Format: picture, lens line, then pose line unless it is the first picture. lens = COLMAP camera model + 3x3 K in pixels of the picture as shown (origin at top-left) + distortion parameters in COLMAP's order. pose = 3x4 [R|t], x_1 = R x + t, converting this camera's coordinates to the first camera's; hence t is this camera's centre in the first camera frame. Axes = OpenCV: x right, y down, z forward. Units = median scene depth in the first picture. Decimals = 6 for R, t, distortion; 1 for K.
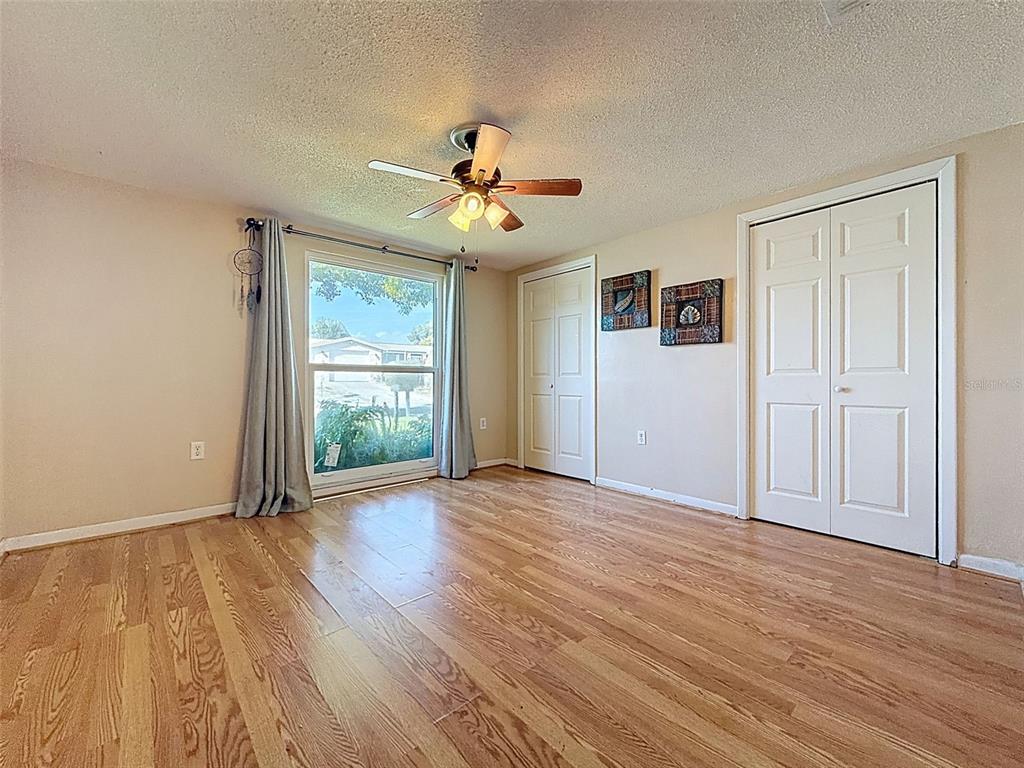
lens RADIAL K [[416.3, 0, 510.2], [0, 416.3, 385.9], [0, 0, 1]] dist [-0.000680, 0.000058]
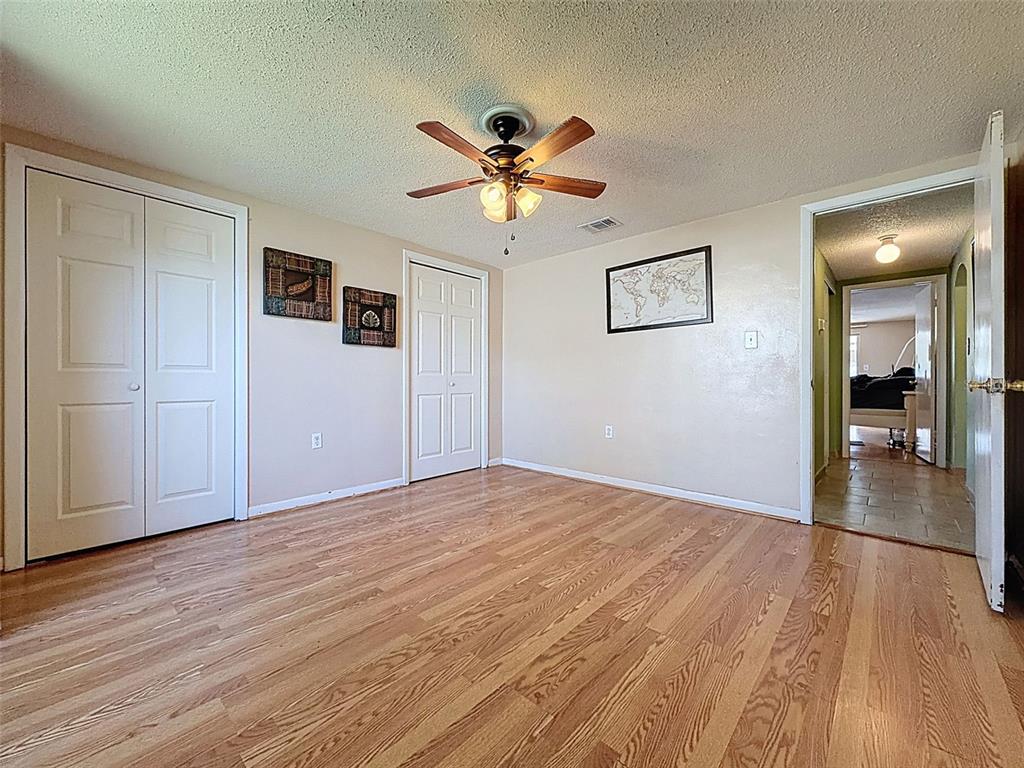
lens RADIAL K [[416.3, 0, 510.2], [0, 416.3, 385.9], [0, 0, 1]] dist [-0.000680, 0.000058]
pose [[-0.100147, -0.014939, 0.994861, -0.743631], [0.009417, 0.999828, 0.015962, -0.007814], [-0.994928, 0.010968, -0.099989, 0.786953]]
